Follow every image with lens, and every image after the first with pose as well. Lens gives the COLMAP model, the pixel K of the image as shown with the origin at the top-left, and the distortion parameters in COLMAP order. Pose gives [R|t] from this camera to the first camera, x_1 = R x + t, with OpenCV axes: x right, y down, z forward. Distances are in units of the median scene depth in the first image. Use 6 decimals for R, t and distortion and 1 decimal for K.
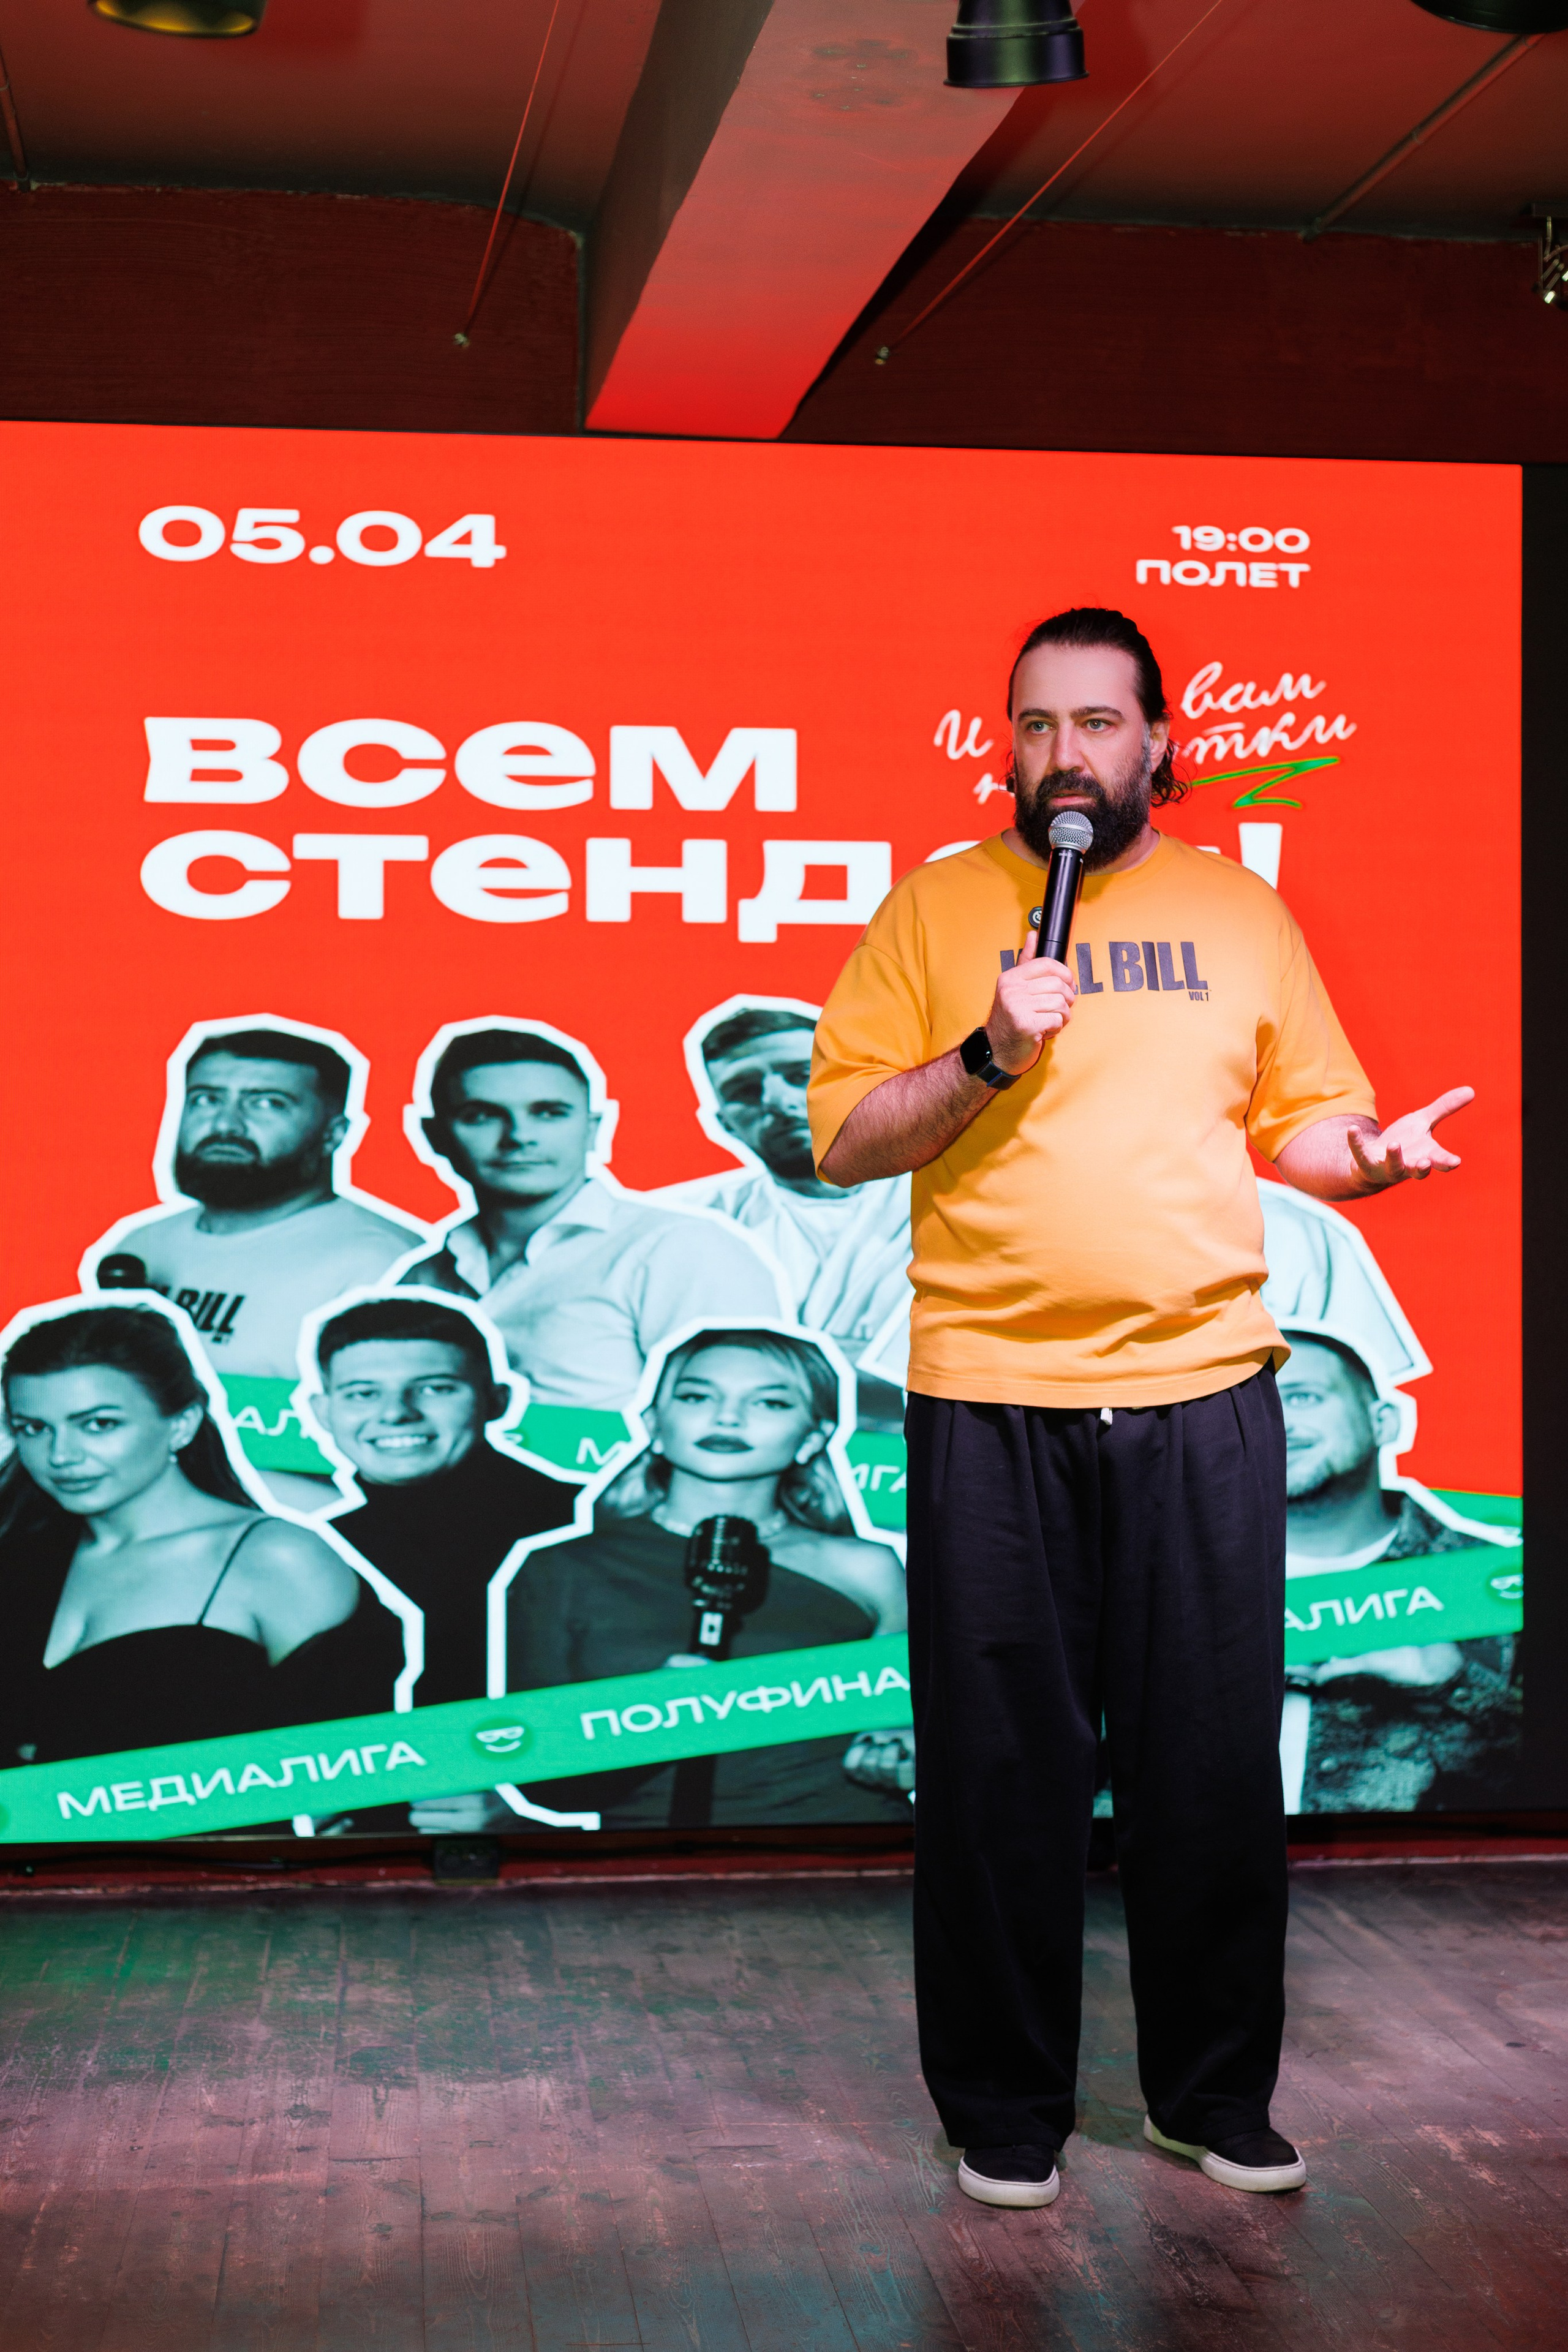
lens RADIAL K [[3627.7, 0, 814.5], [0, 3627.7, 1164.7], [0, 0, 1]] dist [0.010536, 0.005654]
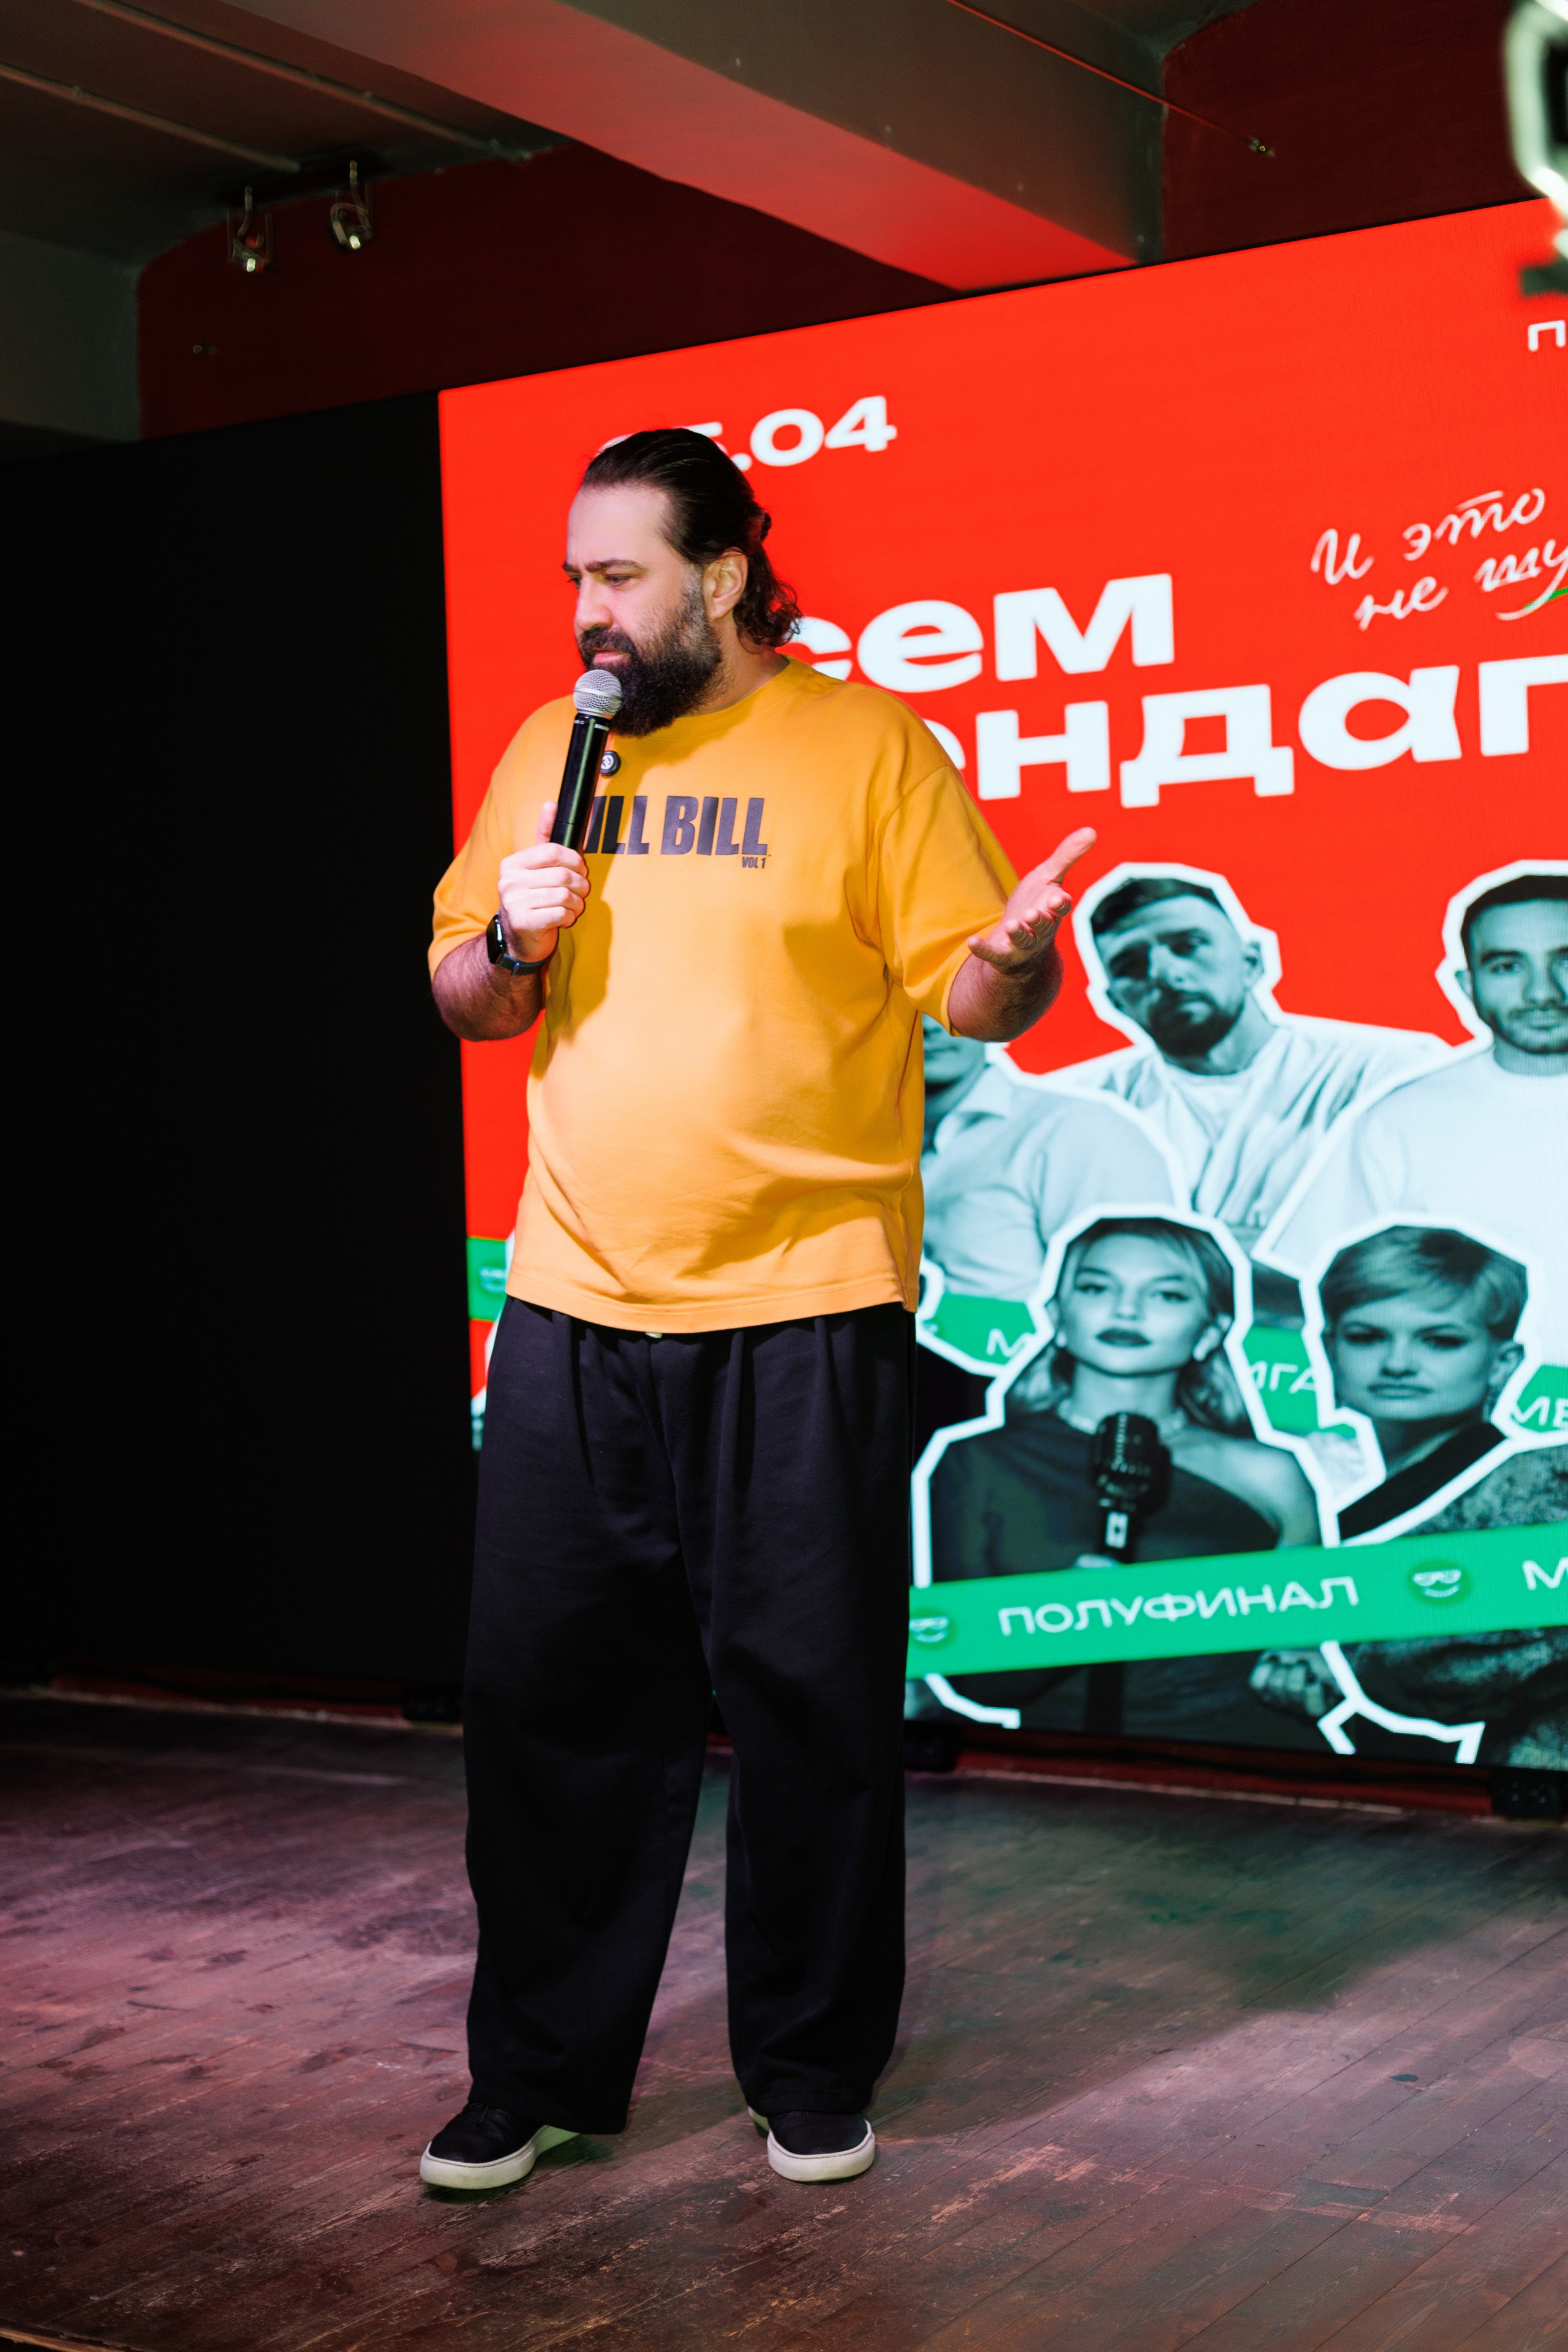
lens RADIAL K [[3393.9, 0, 760.0], [0, 3393.9, 1185.0], [0, 0, 1]] dist [0.004659, 0.062306]
pose [[0.768156, -0.011358, -0.640162, 0.475830], [0.038741, 0.998835, 0.028765, 0.007708], [0.639090, -0.046897, 0.767701, 0.259025]]
